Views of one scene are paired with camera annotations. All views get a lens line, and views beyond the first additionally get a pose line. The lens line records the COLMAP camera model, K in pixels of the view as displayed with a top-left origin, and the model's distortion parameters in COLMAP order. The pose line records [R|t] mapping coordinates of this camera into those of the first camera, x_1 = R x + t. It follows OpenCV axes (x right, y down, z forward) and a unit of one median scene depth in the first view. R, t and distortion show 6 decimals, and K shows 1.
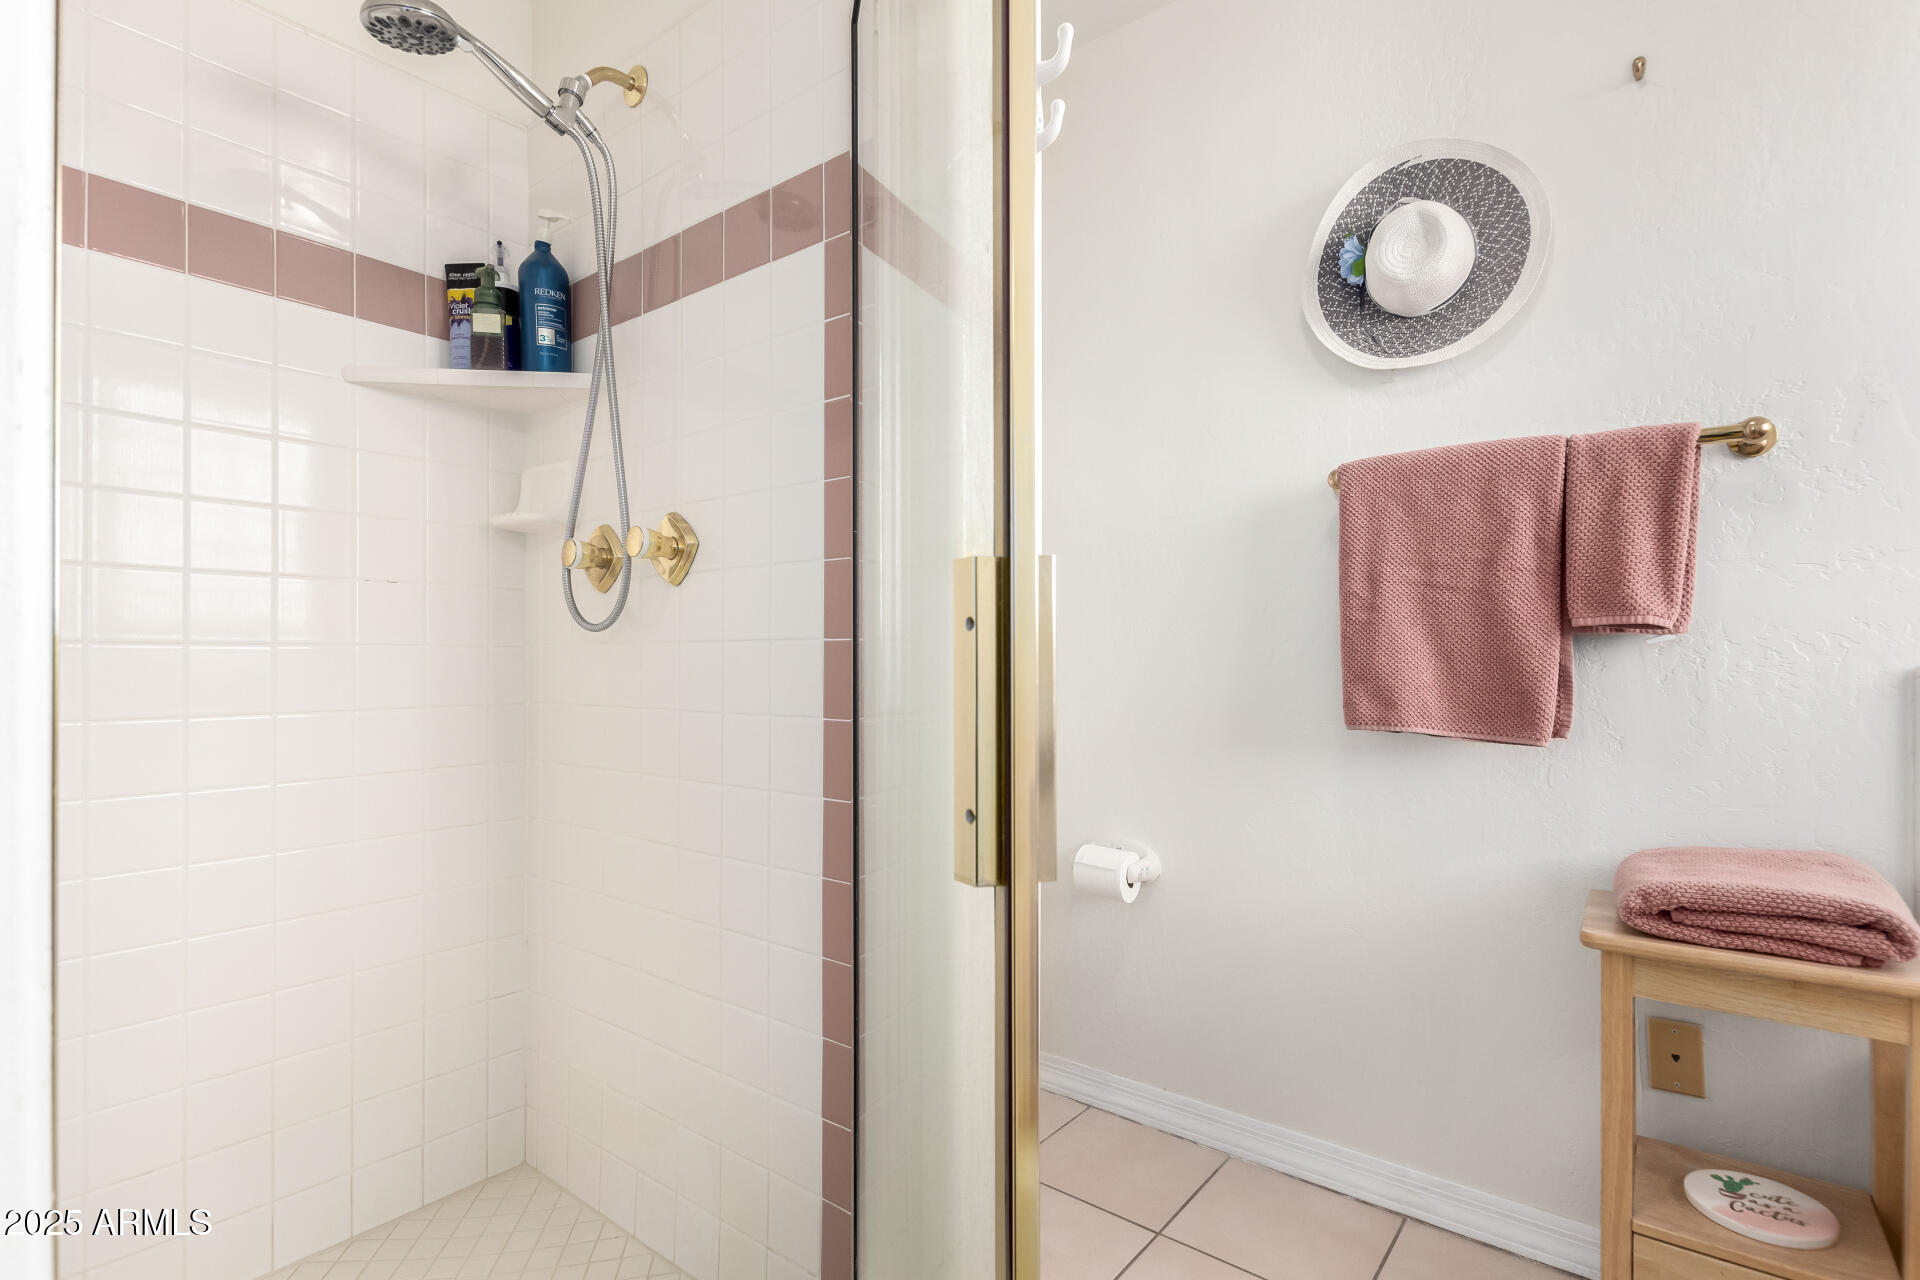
lens RADIAL K [[925.0, 0, 966.6], [0, 925.0, 661.6], [0, 0, 1]] dist [0.017735, -0.010396]
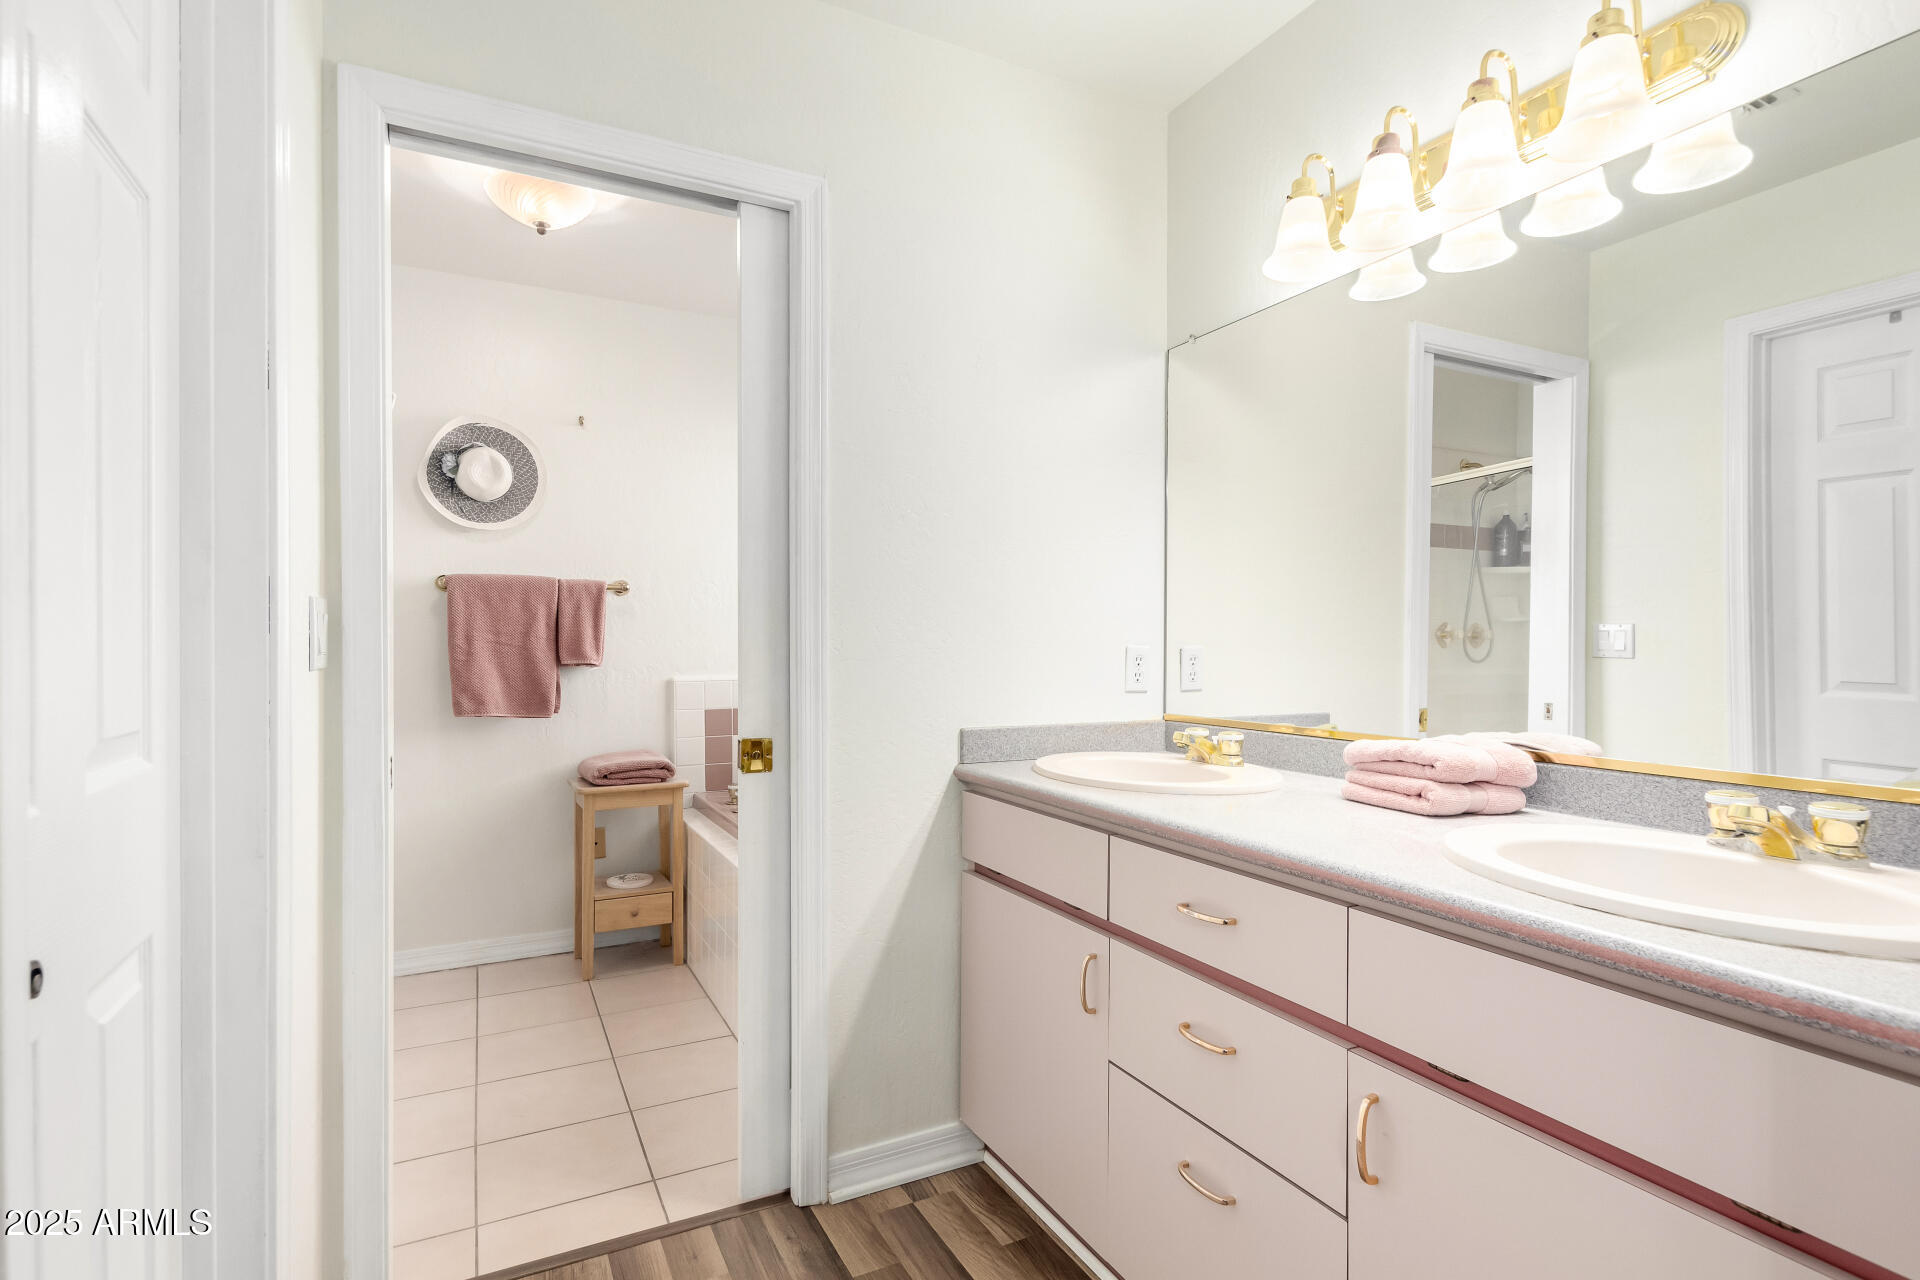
lens RADIAL K [[930.1, 0, 960.0], [0, 930.1, 640.0], [0, 0, 1]] dist [0.018611, -0.009382]
pose [[0.422817, -0.003631, 0.906208, -0.951156], [-0.000849, 0.999990, 0.004404, -0.101103], [-0.906215, -0.002632, 0.422810, -0.803626]]
